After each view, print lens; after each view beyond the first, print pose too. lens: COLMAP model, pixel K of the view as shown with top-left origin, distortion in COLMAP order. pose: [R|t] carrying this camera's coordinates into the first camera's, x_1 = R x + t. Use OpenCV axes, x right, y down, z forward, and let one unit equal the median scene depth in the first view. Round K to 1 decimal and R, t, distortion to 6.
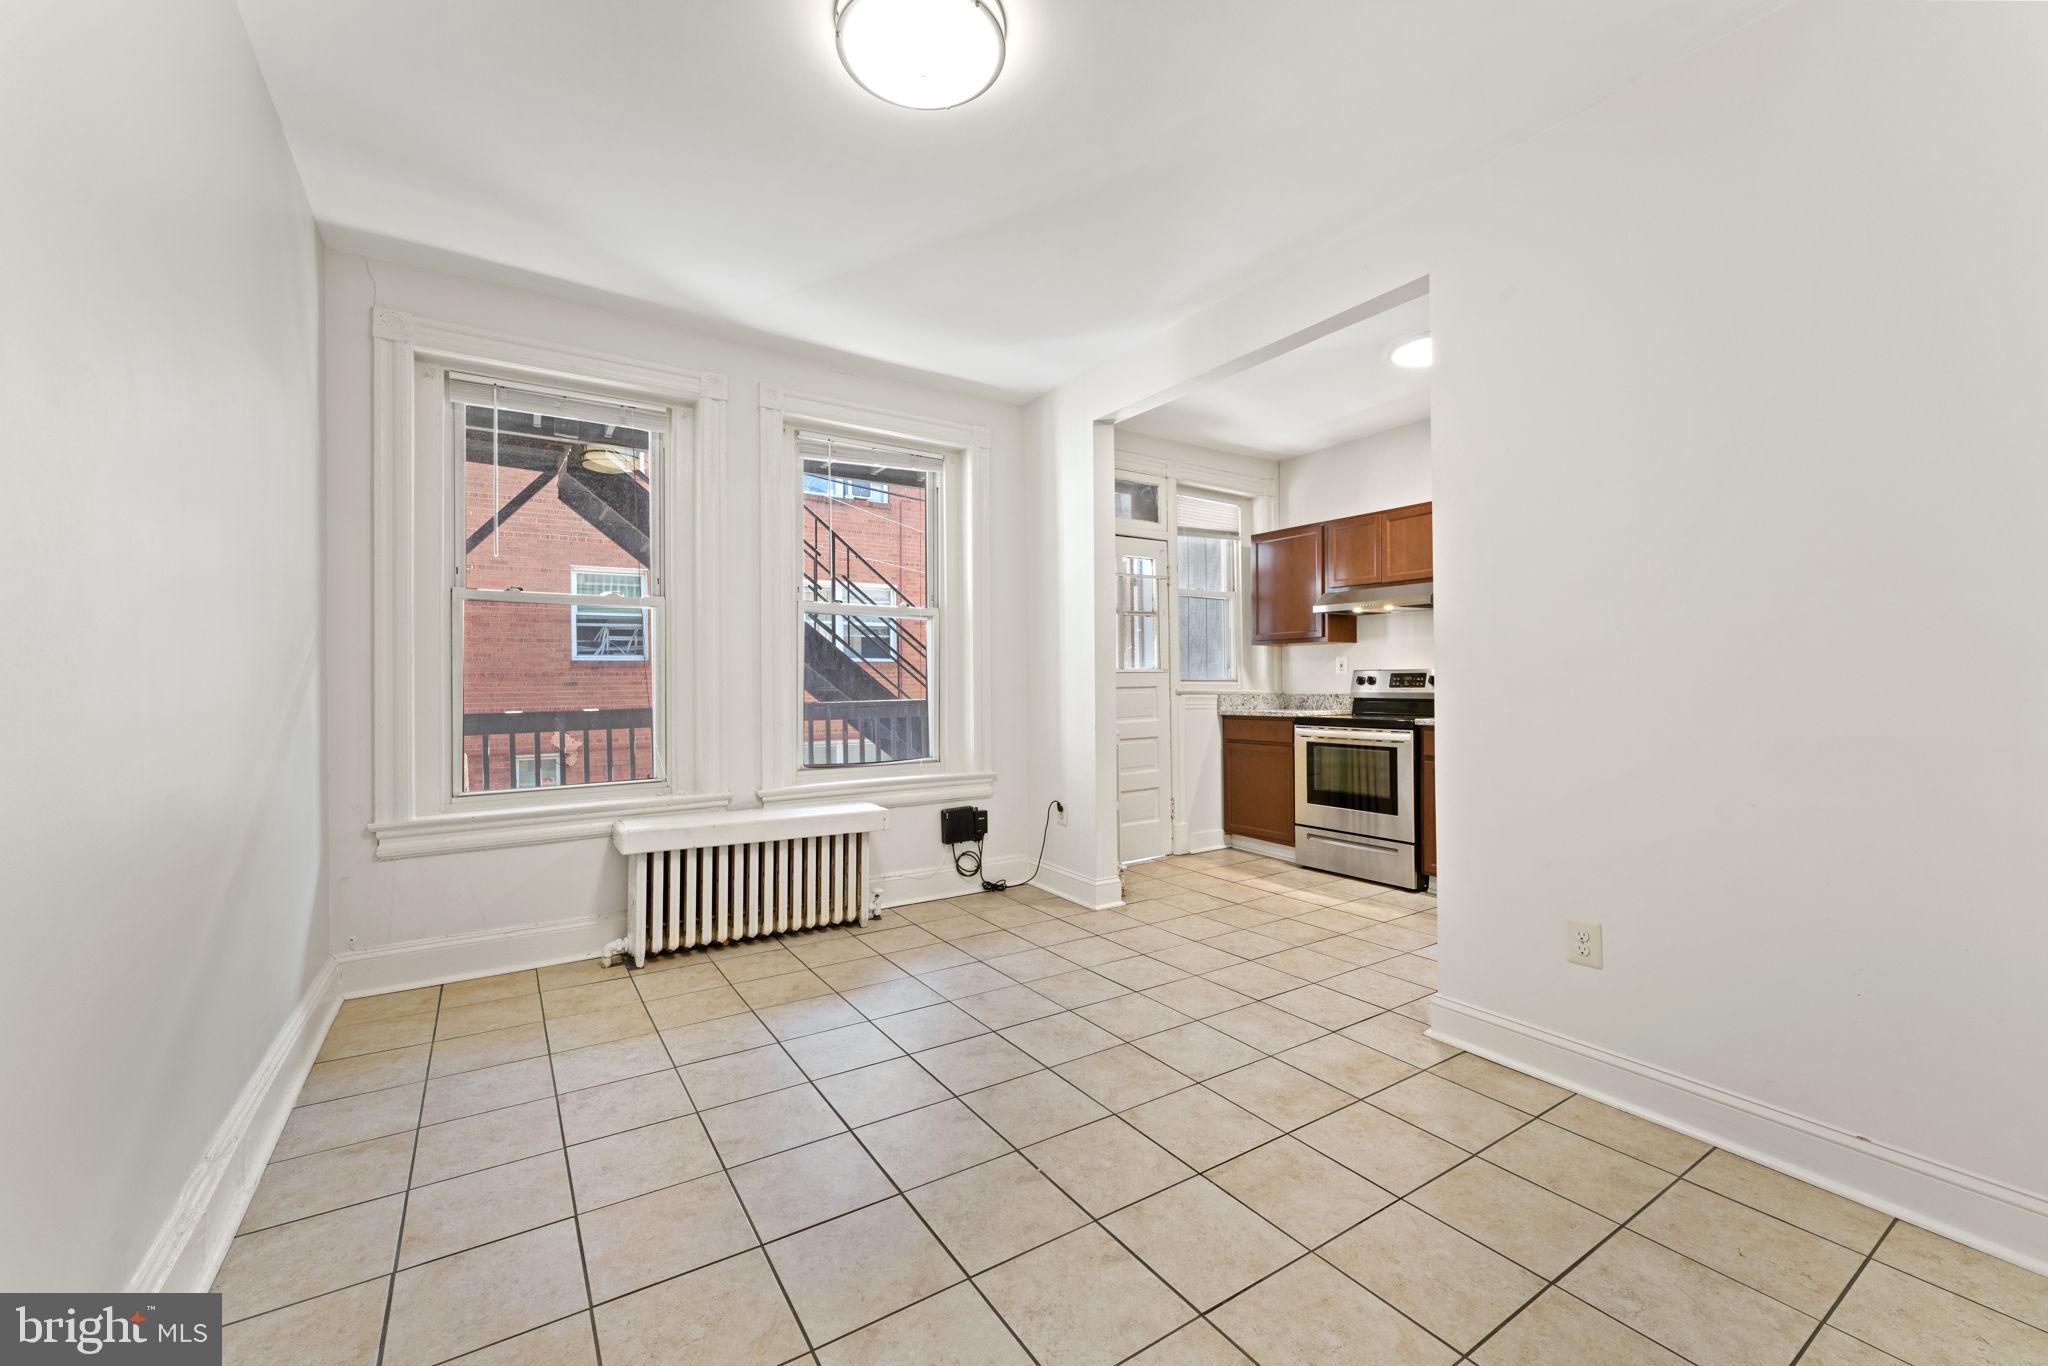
lens RADIAL K [[820.6, 0, 1013.3], [0, 820.6, 673.6], [0, 0, 1]] dist [0.001094, 0.000032]
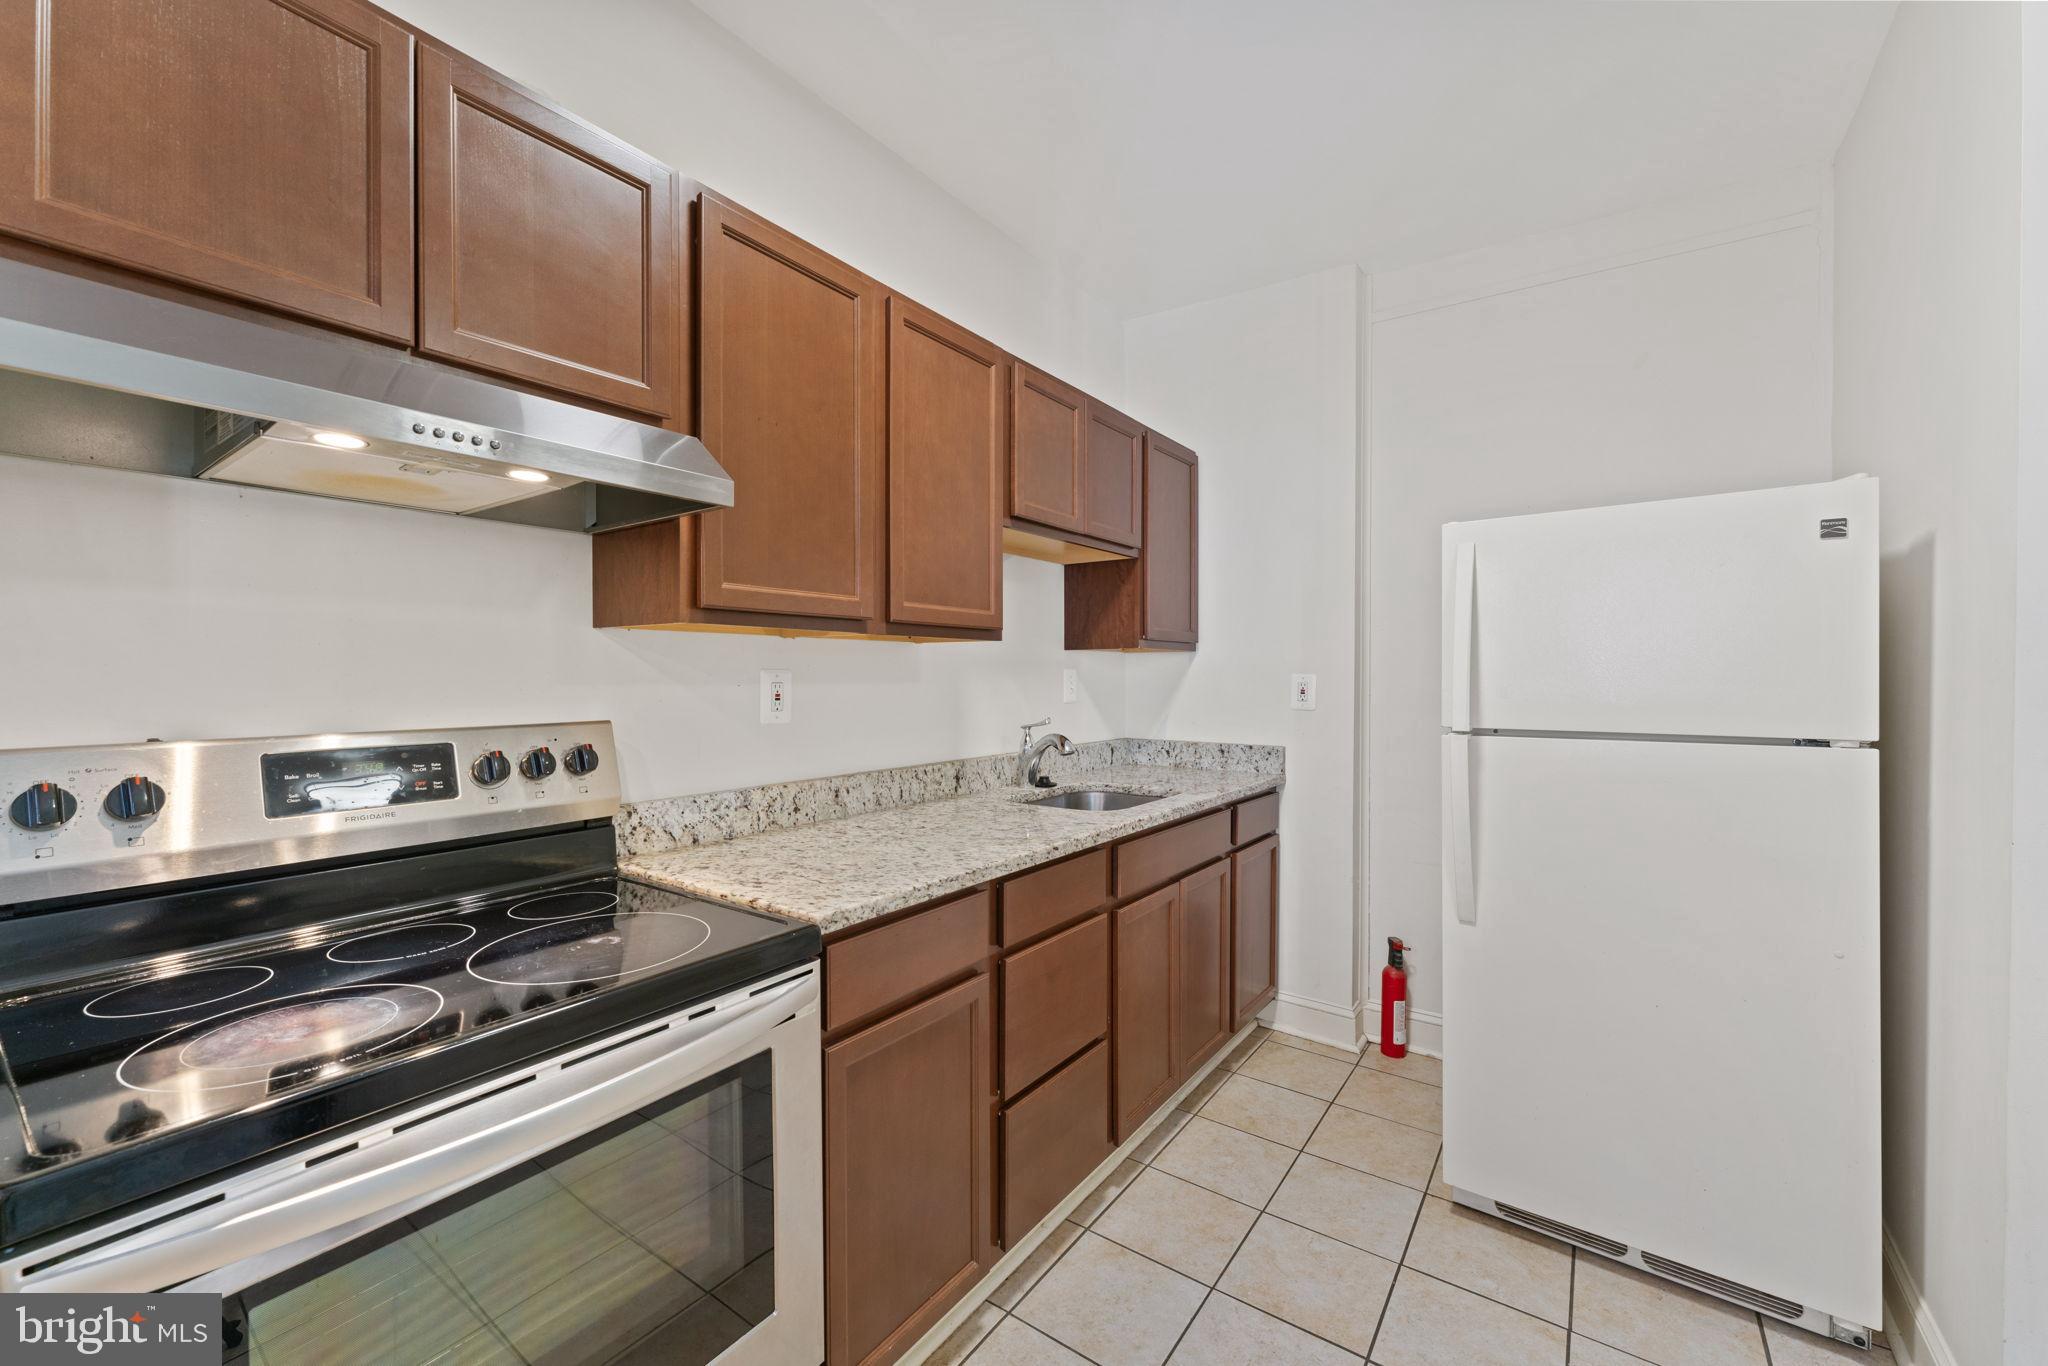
lens RADIAL K [[810.0, 0, 1027.9], [0, 810.0, 680.5], [0, 0, 1]] dist [-0.001053, 0.000118]
pose [[-0.373516, -0.001913, 0.927622, 0.170408], [-0.005071, 0.999987, 0.000020, -0.020801], [-0.927610, -0.004696, -0.373521, 0.853528]]
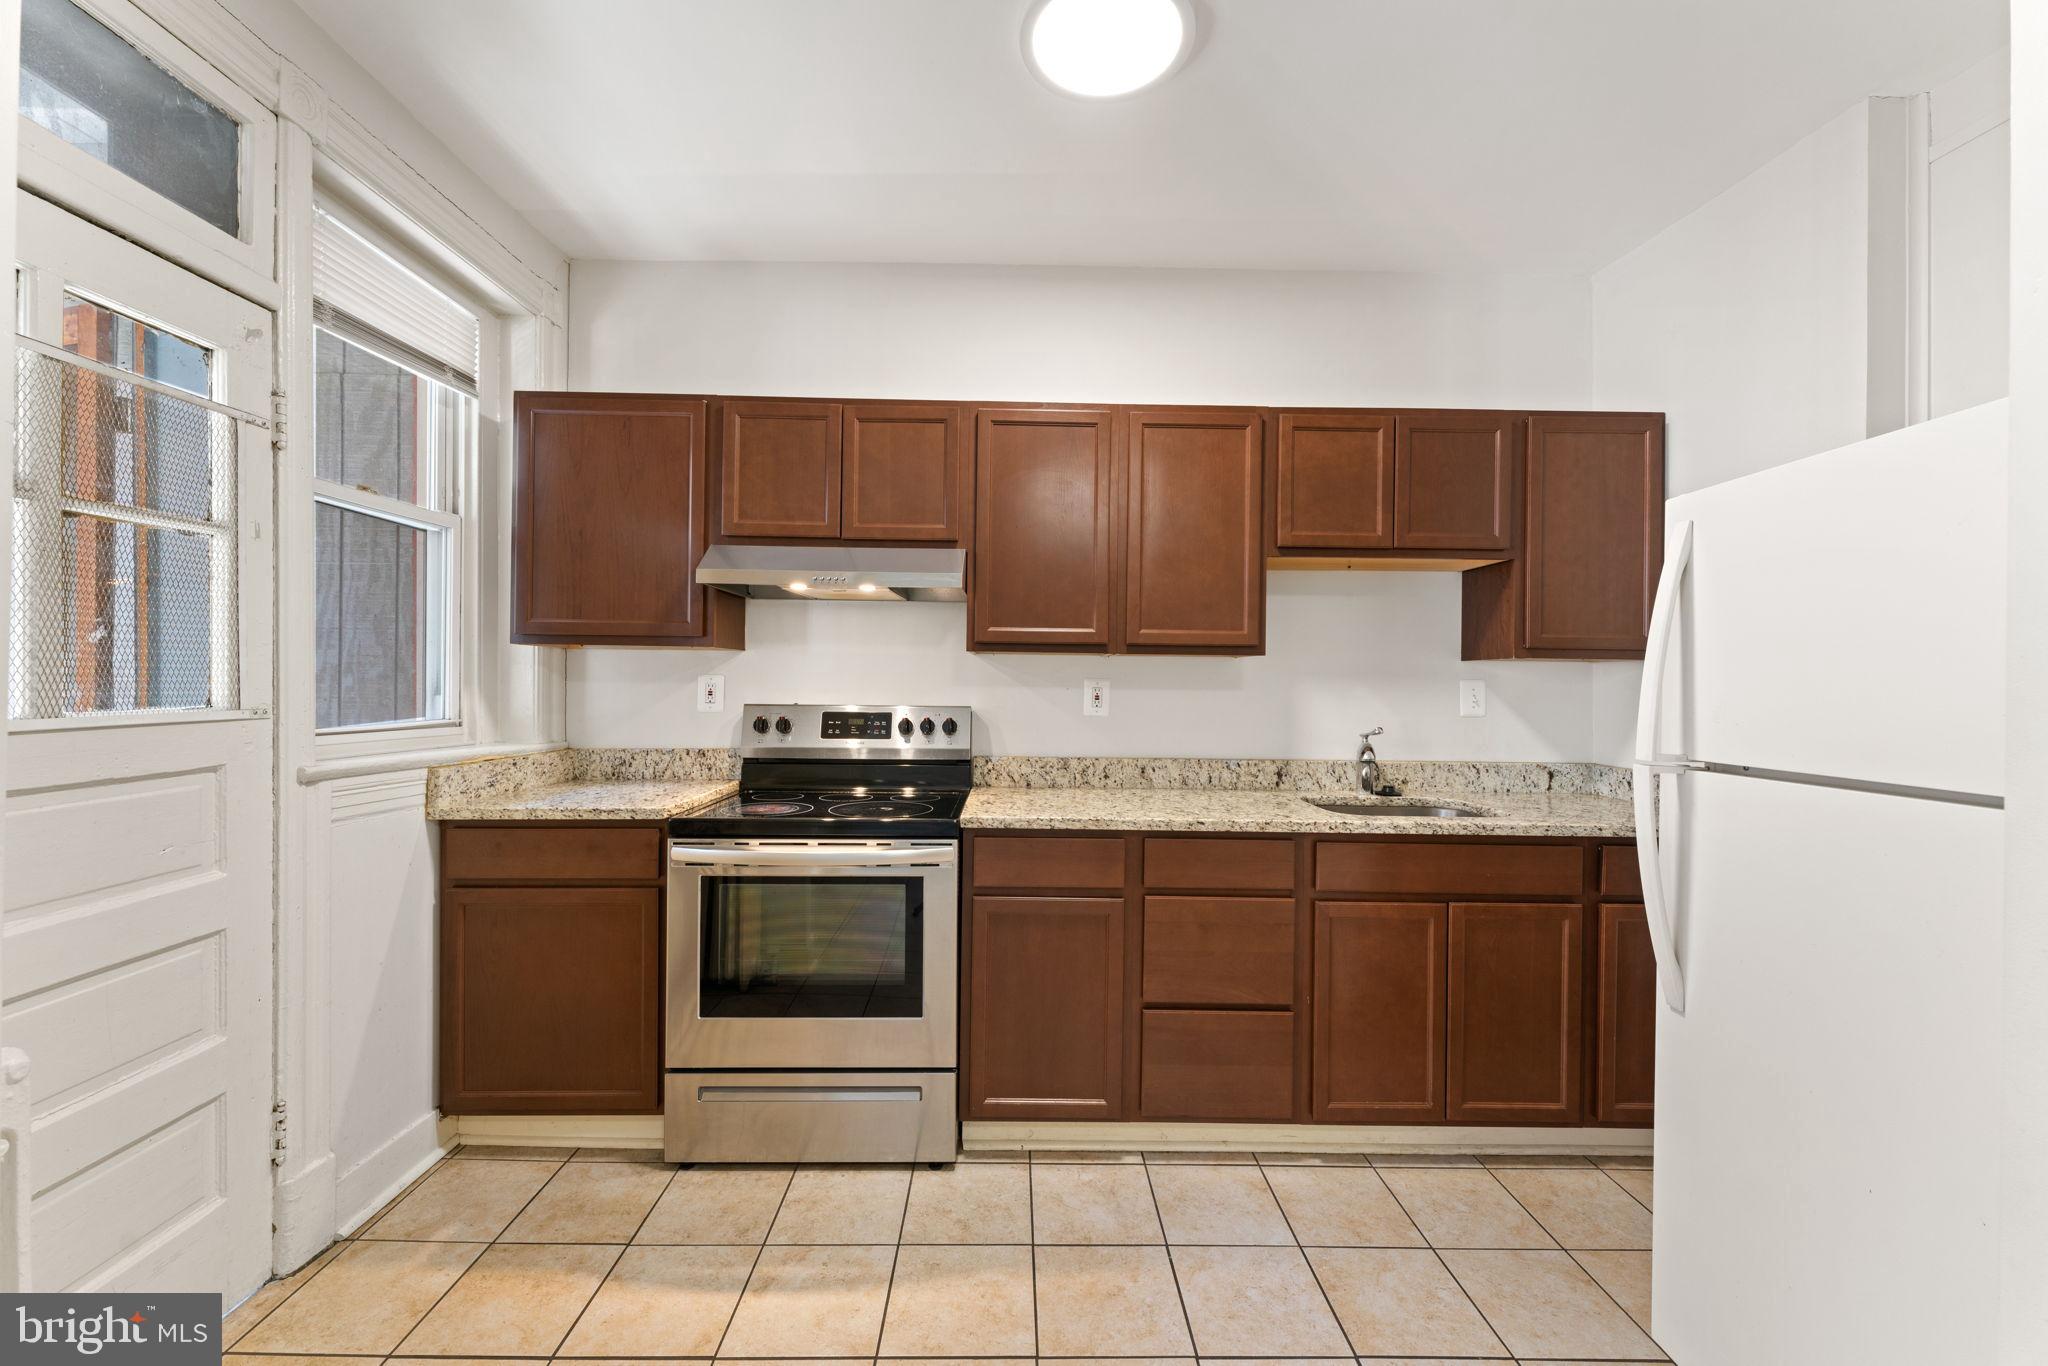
lens RADIAL K [[813.3, 0, 1027.4], [0, 813.3, 676.4], [0, 0, 1]] dist [-0.000293, -0.000213]
pose [[0.525164, 0.016132, 0.850848, 0.073898], [-0.021885, 0.999746, -0.005447, -0.022745], [-0.850719, -0.015761, 0.525384, 0.582566]]
